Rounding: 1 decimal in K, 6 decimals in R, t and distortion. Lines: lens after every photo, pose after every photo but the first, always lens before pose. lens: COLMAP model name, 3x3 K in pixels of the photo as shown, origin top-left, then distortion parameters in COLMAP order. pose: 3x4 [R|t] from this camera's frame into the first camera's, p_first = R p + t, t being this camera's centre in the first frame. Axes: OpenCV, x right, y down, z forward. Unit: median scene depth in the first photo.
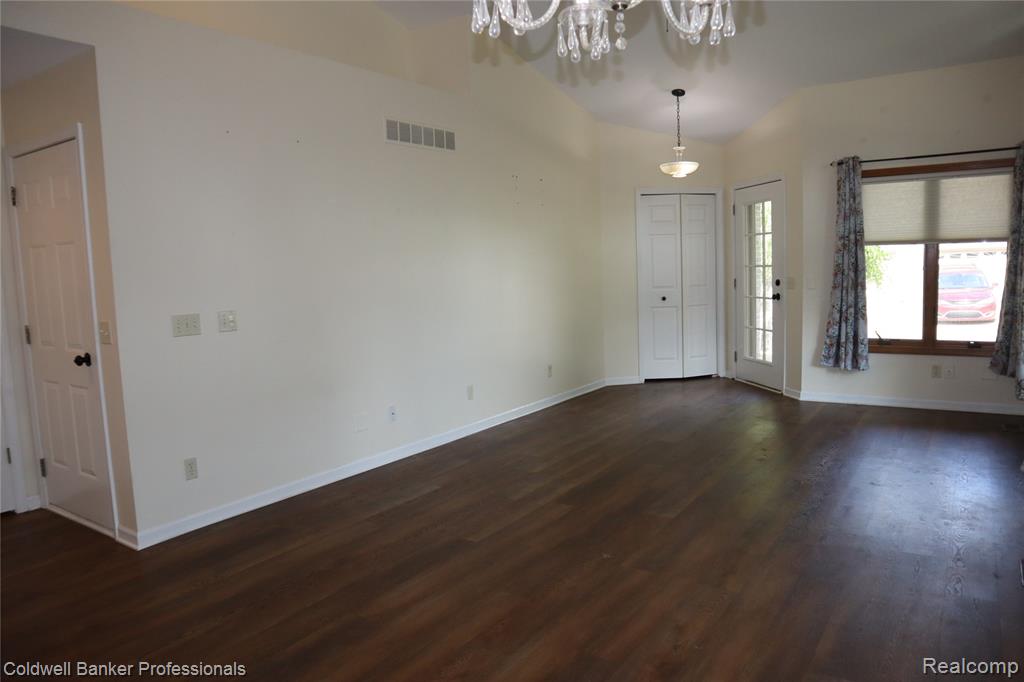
lens RADIAL K [[720.3, 0, 512.0], [0, 720.3, 341.0], [0, 0, 1]] dist [-0.097472, 0.048704]
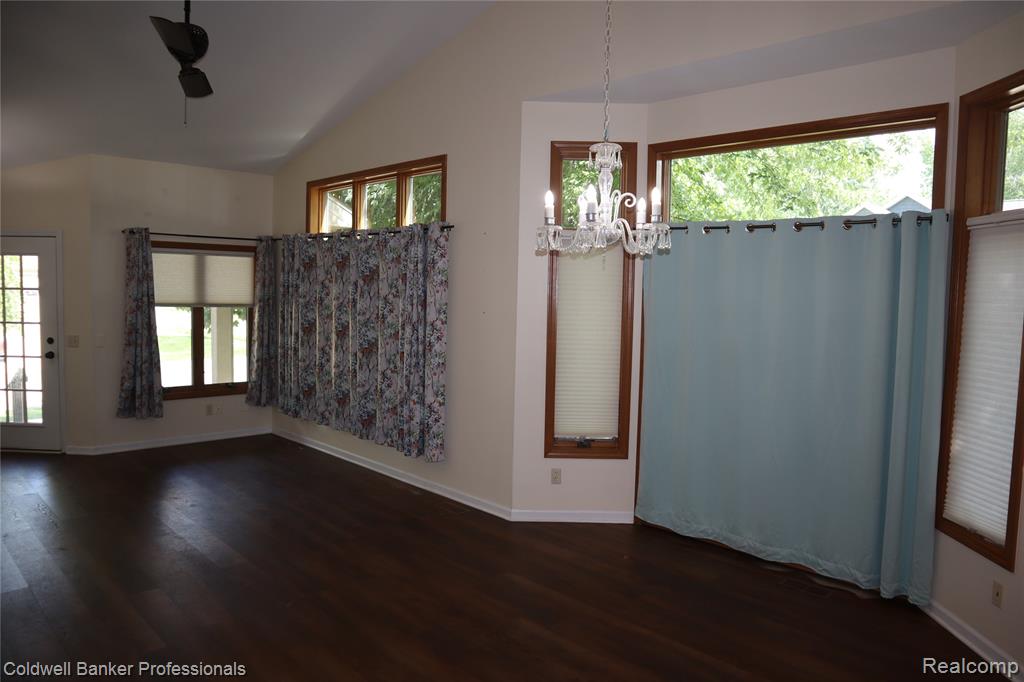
lens RADIAL K [[720.3, 0, 512.0], [0, 720.3, 341.0], [0, 0, 1]] dist [-0.097472, 0.048704]
pose [[0.196952, -0.026785, 0.980047, -0.498979], [0.074725, 0.997129, 0.012235, -0.052200], [-0.977561, 0.070825, 0.198388, 0.215633]]
